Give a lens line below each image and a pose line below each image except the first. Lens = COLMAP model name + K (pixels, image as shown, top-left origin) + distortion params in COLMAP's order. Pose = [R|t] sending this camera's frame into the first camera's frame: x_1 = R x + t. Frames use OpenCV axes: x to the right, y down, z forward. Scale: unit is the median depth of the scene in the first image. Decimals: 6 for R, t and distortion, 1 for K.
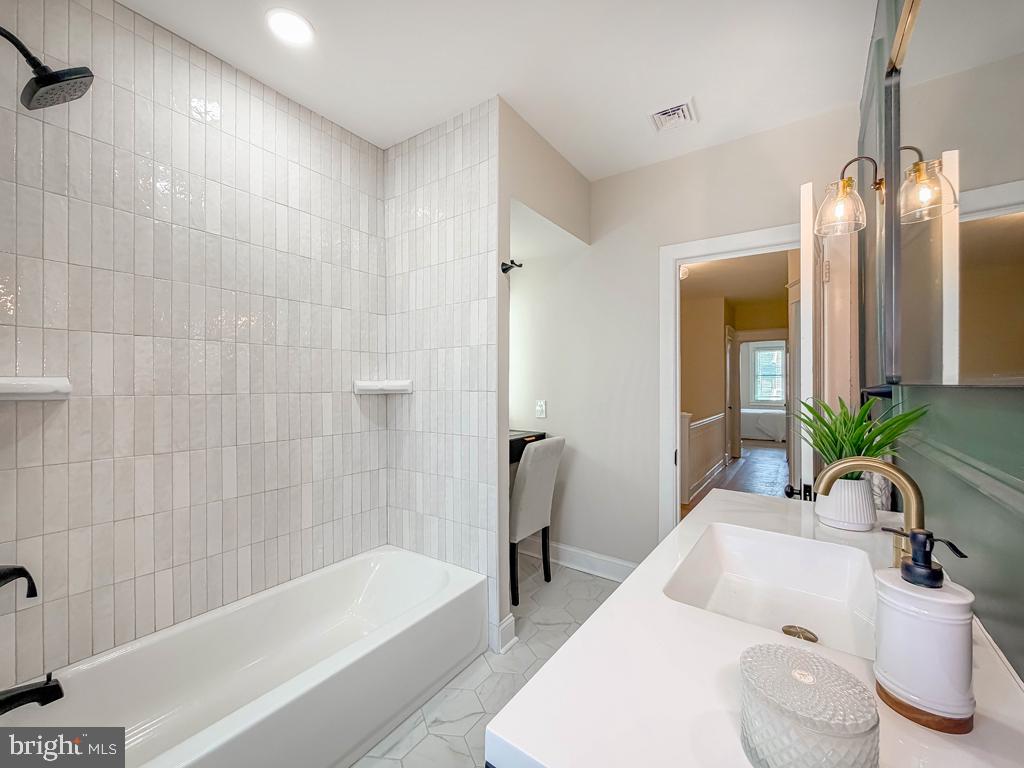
lens RADIAL K [[412.5, 0, 514.6], [0, 412.5, 384.0], [0, 0, 1]] dist [-0.000744, -0.000487]
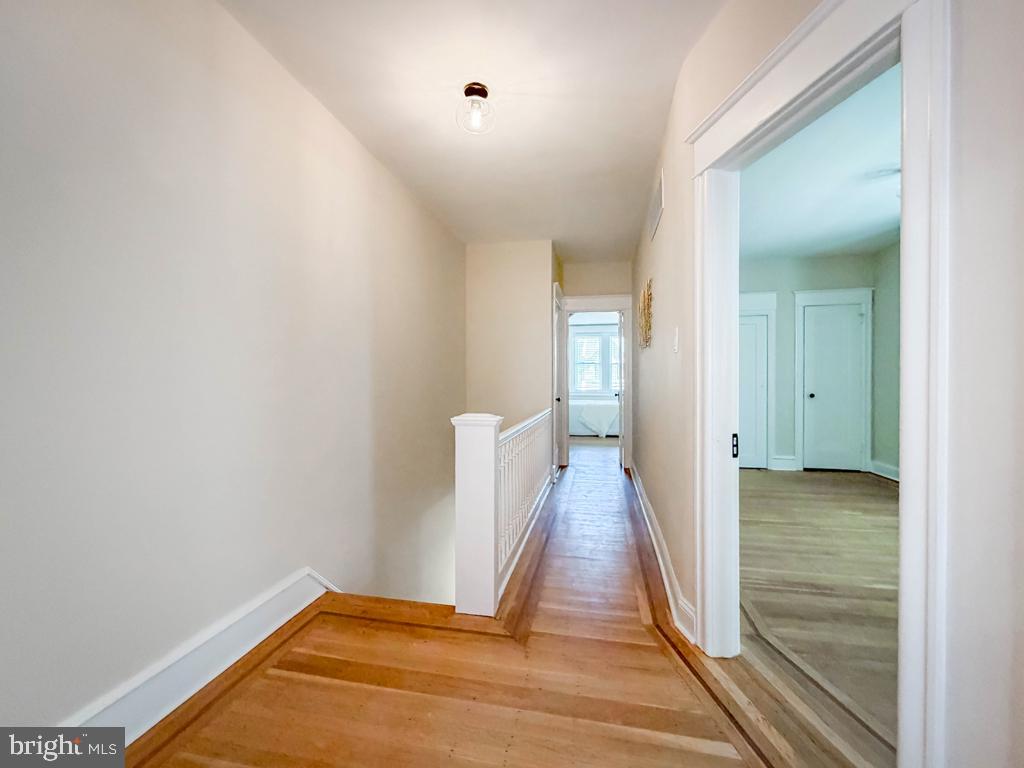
lens RADIAL K [[421.1, 0, 517.2], [0, 421.1, 379.5], [0, 0, 1]] dist [0.001149, 0.000132]
pose [[0.916182, -0.000558, 0.400761, 0.545146], [-0.002169, 0.999977, 0.006353, 0.058791], [-0.400756, -0.006690, 0.916160, 1.183655]]
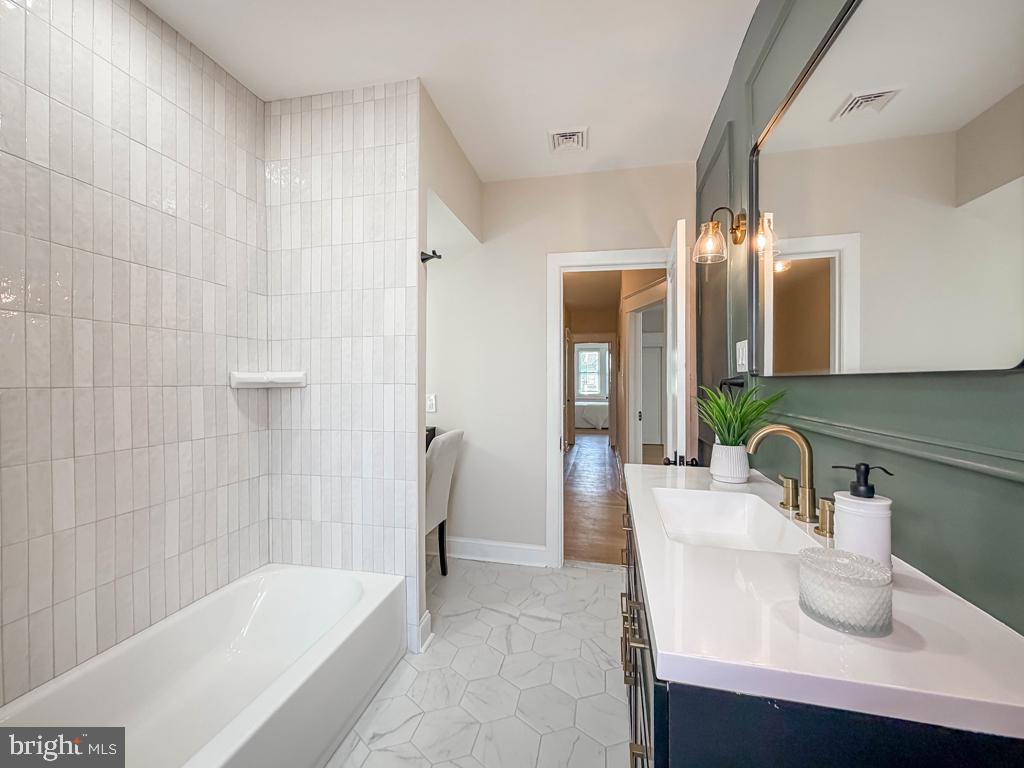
lens RADIAL K [[415.5, 0, 513.3], [0, 415.5, 381.0], [0, 0, 1]] dist [-0.001471, -0.000124]
pose [[0.923130, 0.001170, 0.384486, -0.185541], [-0.001689, 0.999998, 0.001011, 0.008755], [-0.384484, -0.001582, 0.923130, 0.009470]]
